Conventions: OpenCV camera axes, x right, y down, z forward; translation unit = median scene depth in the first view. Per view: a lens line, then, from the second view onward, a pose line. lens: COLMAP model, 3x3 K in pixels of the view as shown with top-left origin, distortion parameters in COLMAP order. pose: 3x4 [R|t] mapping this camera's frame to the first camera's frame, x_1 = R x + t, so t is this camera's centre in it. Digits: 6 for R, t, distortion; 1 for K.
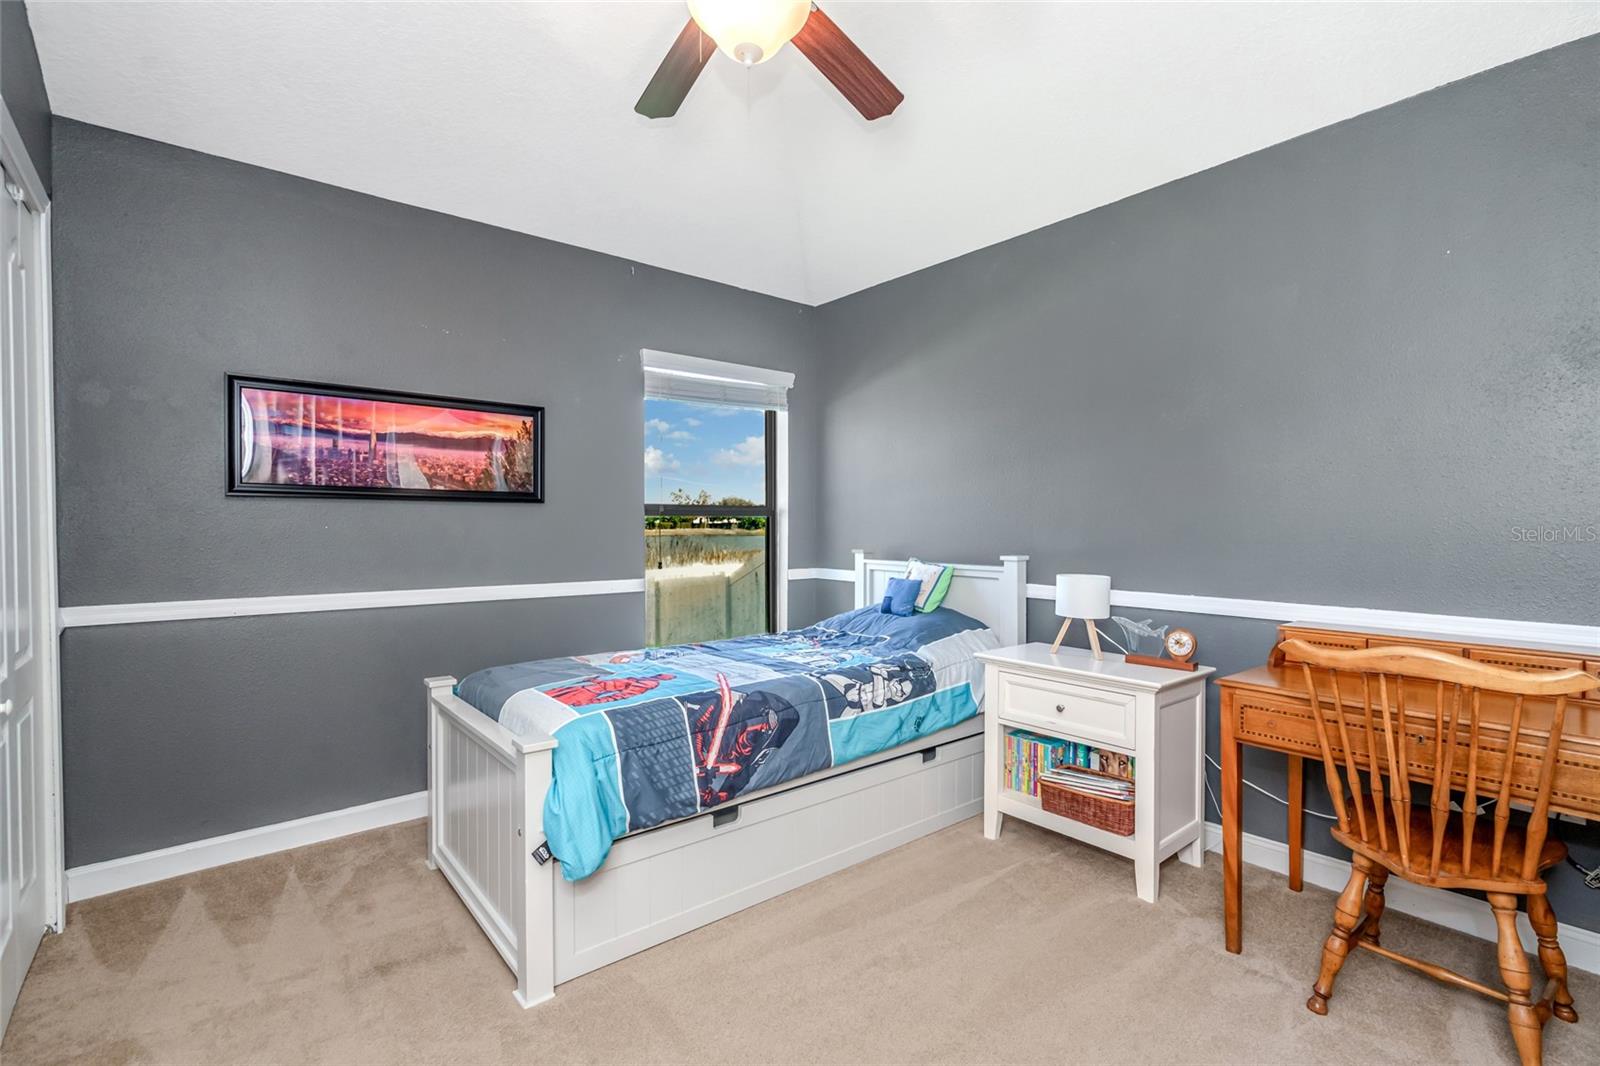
lens RADIAL K [[727.9, 0, 804.1], [0, 727.9, 538.1], [0, 0, 1]] dist [0.000461, 0.000596]
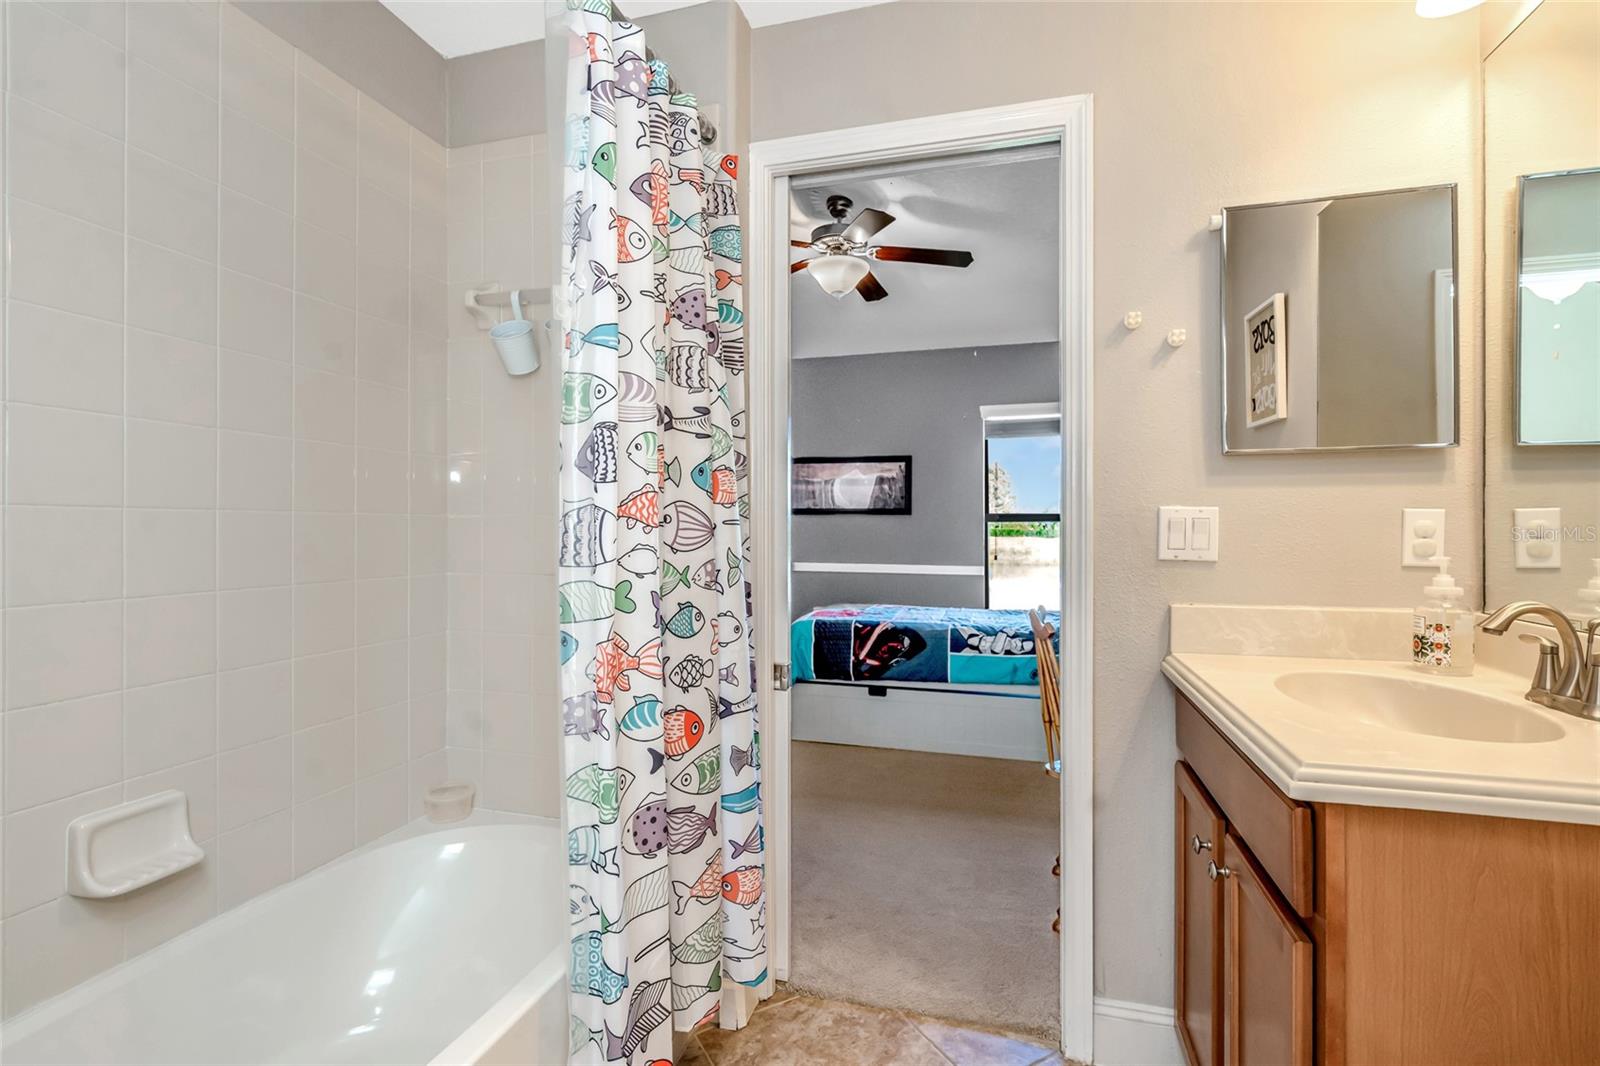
lens RADIAL K [[727.9, 0, 804.1], [0, 727.9, 538.1], [0, 0, 1]] dist [0.000461, 0.000596]
pose [[0.554103, 0.012217, -0.832359, 1.129145], [-0.013556, 0.999892, 0.005652, -0.001482], [0.832338, 0.008151, 0.554209, -0.130925]]
